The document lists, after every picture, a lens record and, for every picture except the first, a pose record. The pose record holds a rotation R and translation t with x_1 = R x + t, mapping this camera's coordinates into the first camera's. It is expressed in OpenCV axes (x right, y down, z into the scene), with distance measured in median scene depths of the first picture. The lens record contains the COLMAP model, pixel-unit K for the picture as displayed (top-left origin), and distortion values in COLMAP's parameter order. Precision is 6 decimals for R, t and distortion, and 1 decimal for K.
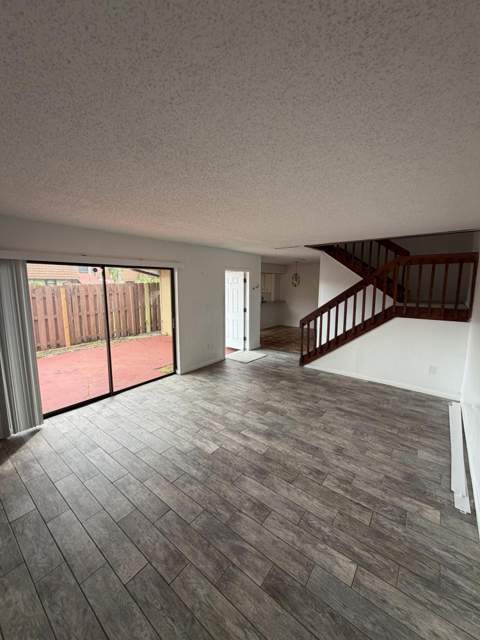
lens RADIAL K [[255.9, 0, 238.5], [0, 255.9, 318.0], [0, 0, 1]] dist [-0.000289, 0.000642]
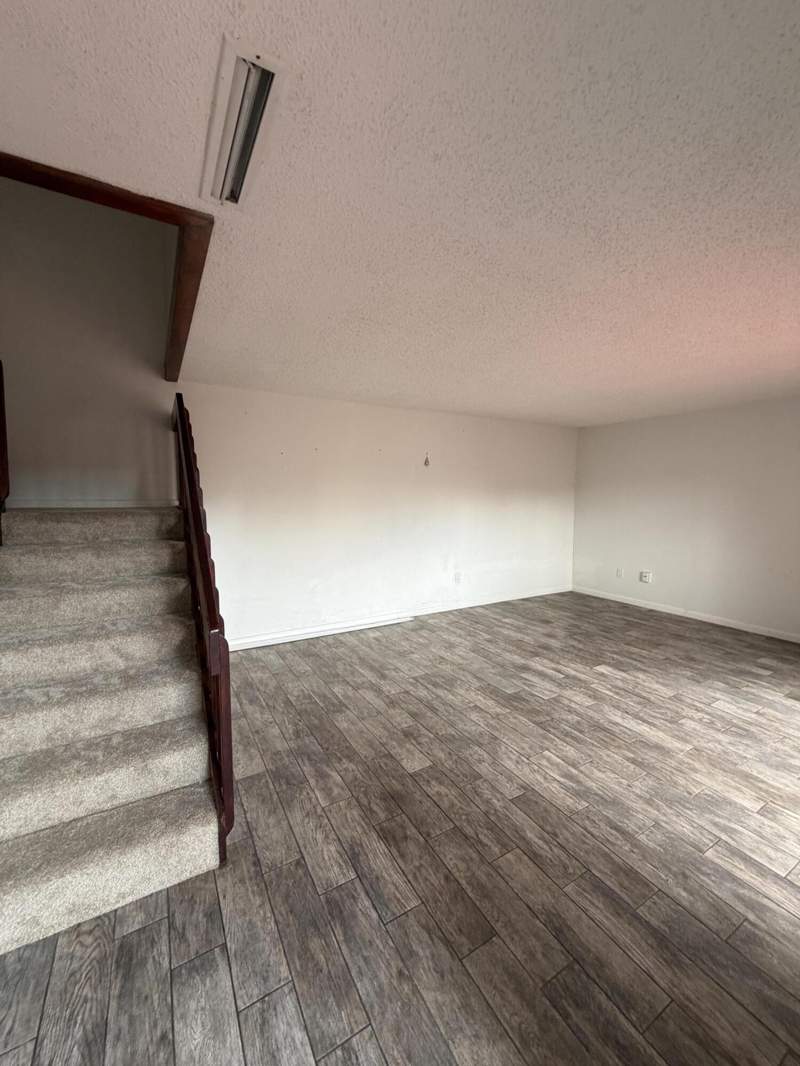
lens RADIAL K [[426.3, 0, 401.8], [0, 426.3, 527.4], [0, 0, 1]] dist [-0.000289, 0.000642]
pose [[-0.934337, -0.032202, 0.354933, 0.022644], [0.044108, 0.977805, 0.204823, -0.193224], [-0.353651, 0.207029, -0.912179, 2.004161]]
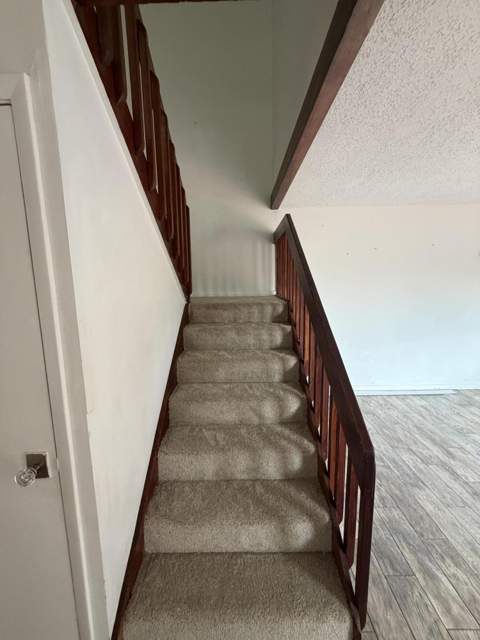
lens RADIAL K [[255.9, 0, 237.4], [0, 255.9, 320.4], [0, 0, 1]] dist [-0.000289, 0.000642]
pose [[-0.612908, -0.109487, 0.782532, 0.286576], [0.128808, 0.963261, 0.235661, -0.203935], [-0.779585, 0.245235, -0.576287, 1.887158]]
